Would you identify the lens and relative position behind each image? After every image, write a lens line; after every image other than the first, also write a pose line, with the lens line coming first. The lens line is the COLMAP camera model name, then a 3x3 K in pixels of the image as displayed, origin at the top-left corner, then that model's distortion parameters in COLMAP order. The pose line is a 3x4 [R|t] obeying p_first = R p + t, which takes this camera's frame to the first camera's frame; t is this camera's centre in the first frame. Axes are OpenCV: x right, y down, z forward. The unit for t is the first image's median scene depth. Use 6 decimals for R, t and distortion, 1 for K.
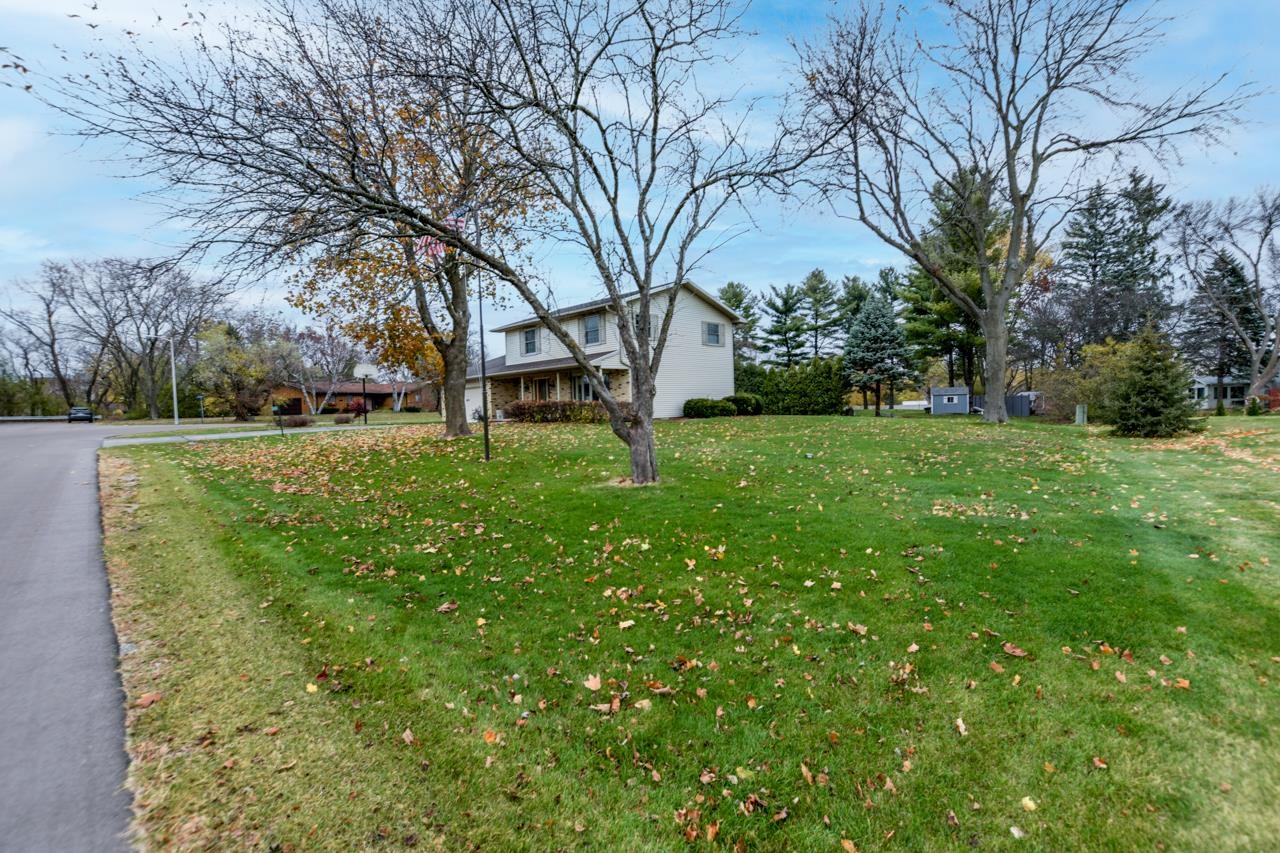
lens RADIAL K [[583.1, 0, 640.0], [0, 583.1, 426.5], [0, 0, 1]] dist [-0.011002, 0.000232]
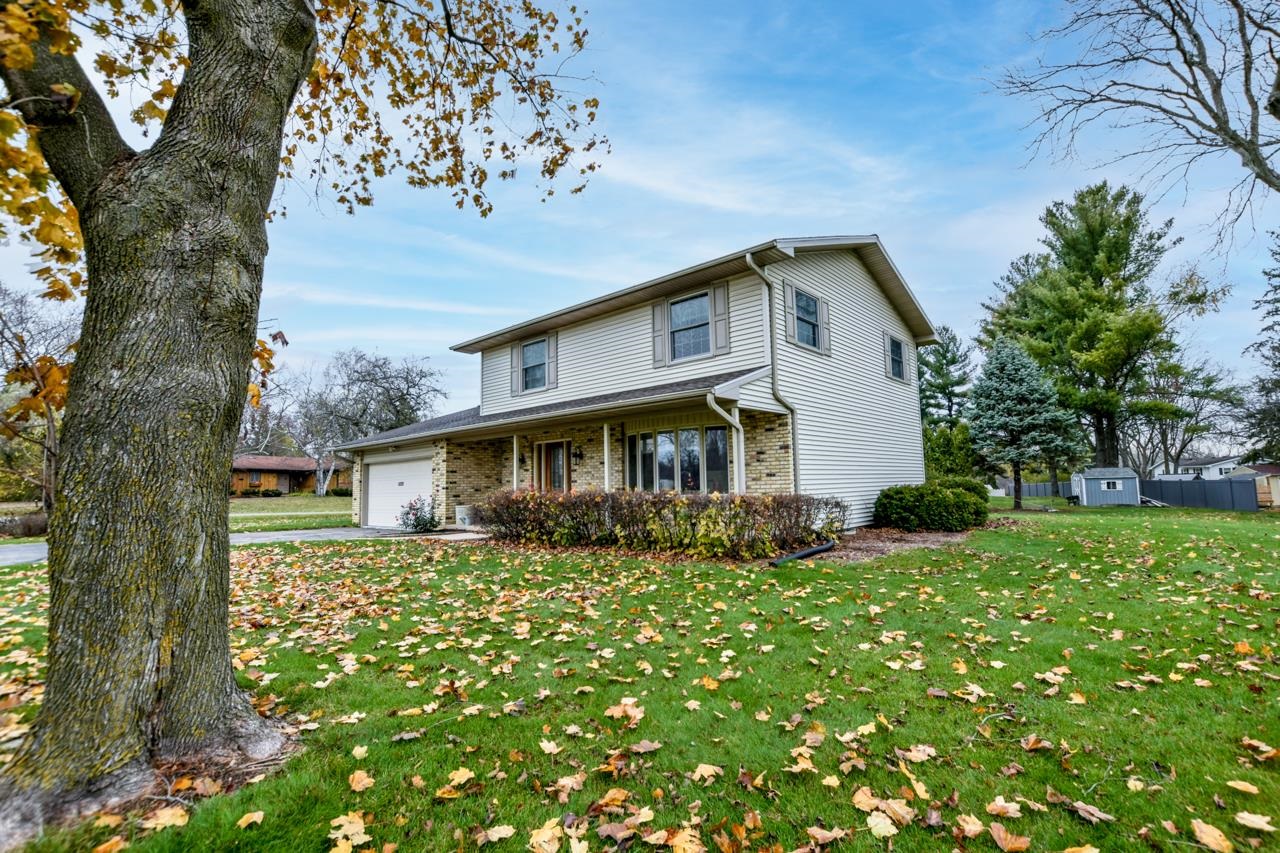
lens RADIAL K [[583.1, 0, 640.0], [0, 583.1, 426.5], [0, 0, 1]] dist [-0.011002, 0.000232]
pose [[0.998877, 0.012832, 0.045613, -0.117736], [-0.006480, 0.990581, -0.136775, -0.028317], [-0.046939, 0.136326, 0.989551, 0.509317]]
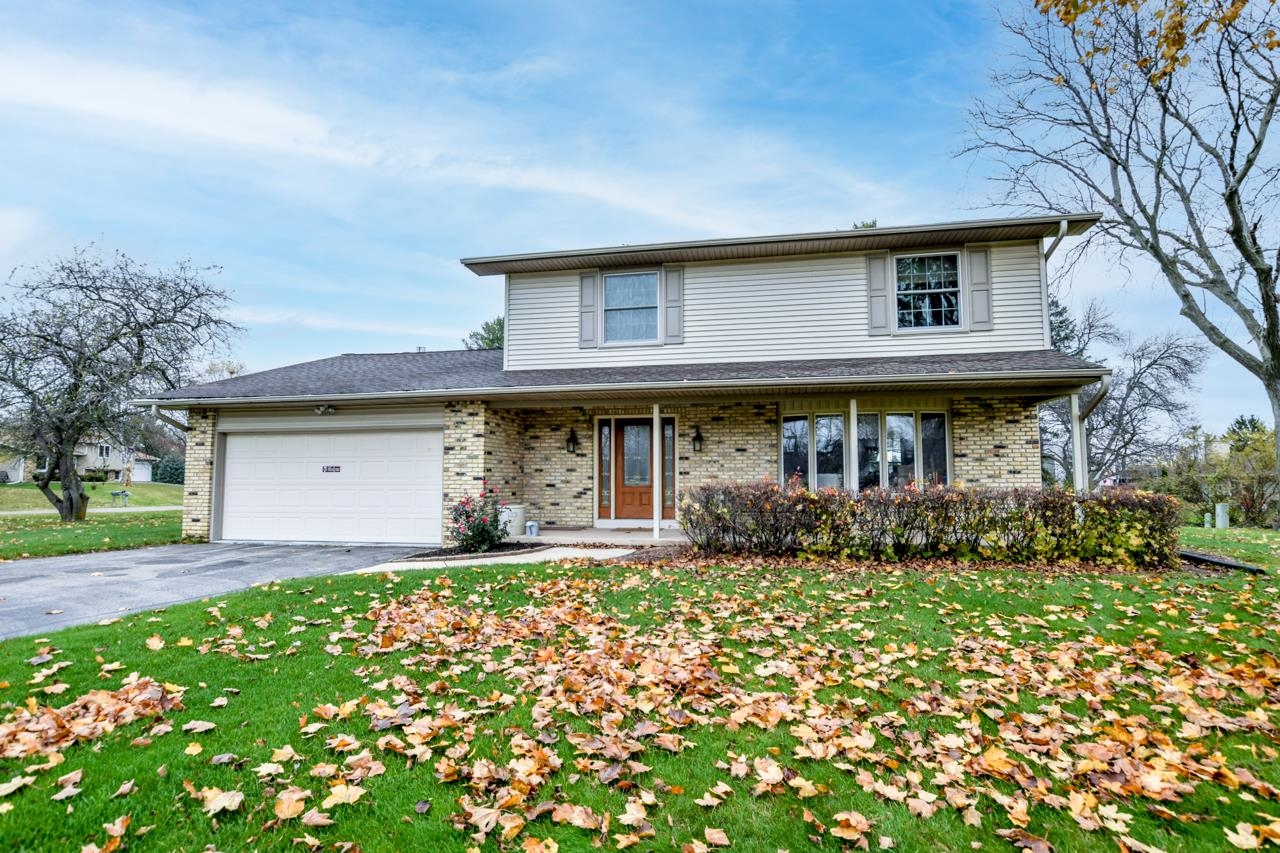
lens RADIAL K [[645.0, 0, 640.0], [0, 645.0, 426.5], [0, 0, 1]] dist [-0.005214, -0.000828]
pose [[0.835497, 0.071146, 0.544869, -0.371160], [-0.005378, 0.992594, -0.121361, -0.028961], [-0.549468, 0.098467, 0.829692, 0.668883]]
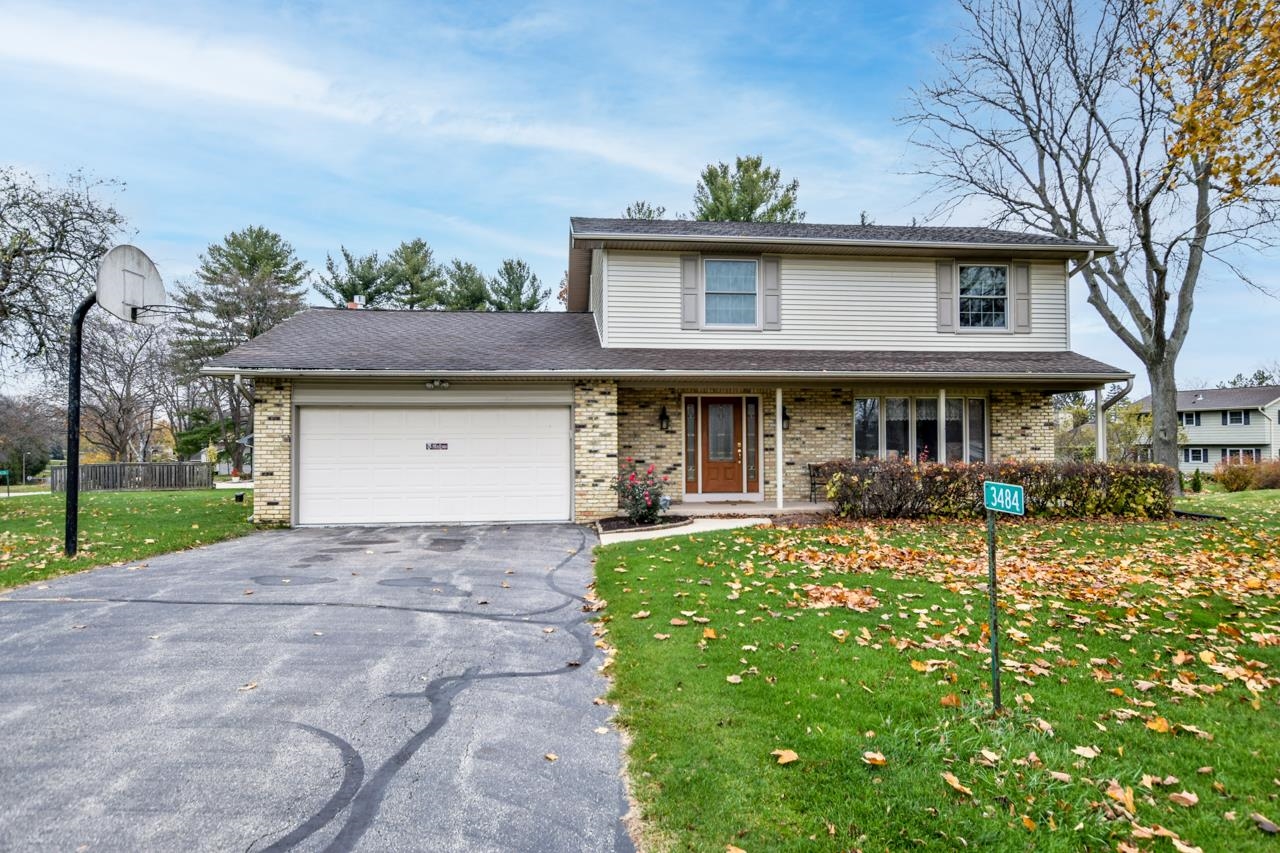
lens RADIAL K [[848.2, 0, 640.0], [0, 848.2, 426.5], [0, 0, 1]] dist [0.019687, 0.002204]
pose [[0.627021, 0.045798, 0.777655, -0.604201], [0.009255, 0.997762, -0.066223, -0.027638], [-0.778947, 0.048720, 0.625194, 0.697932]]
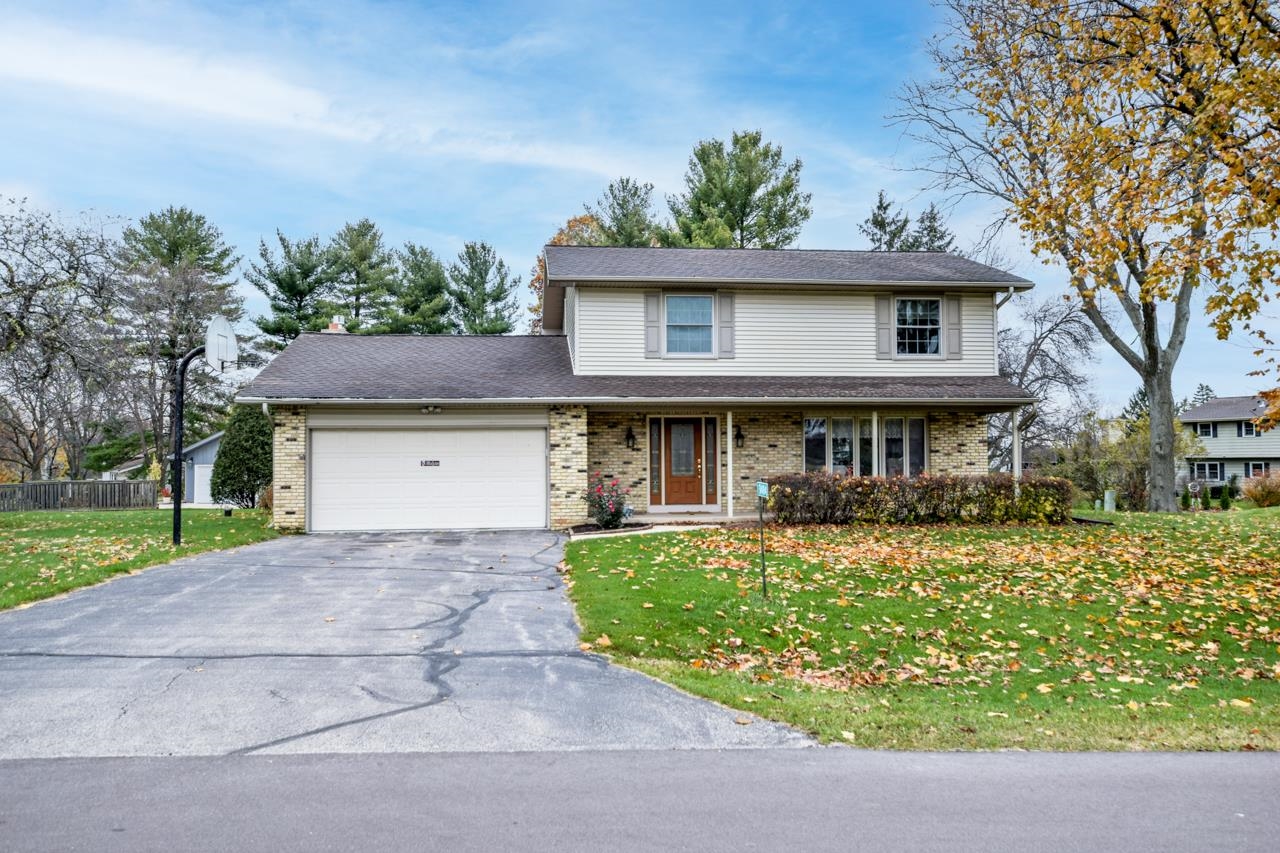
lens RADIAL K [[1090.5, 0, 636.8], [0, 1090.5, 421.9], [0, 0, 1]] dist [0.029906, 0.013242]
pose [[0.624049, 0.053665, 0.779540, -0.764693], [0.012067, 0.996858, -0.078286, -0.019402], [-0.781292, 0.058261, 0.621440, 0.548346]]
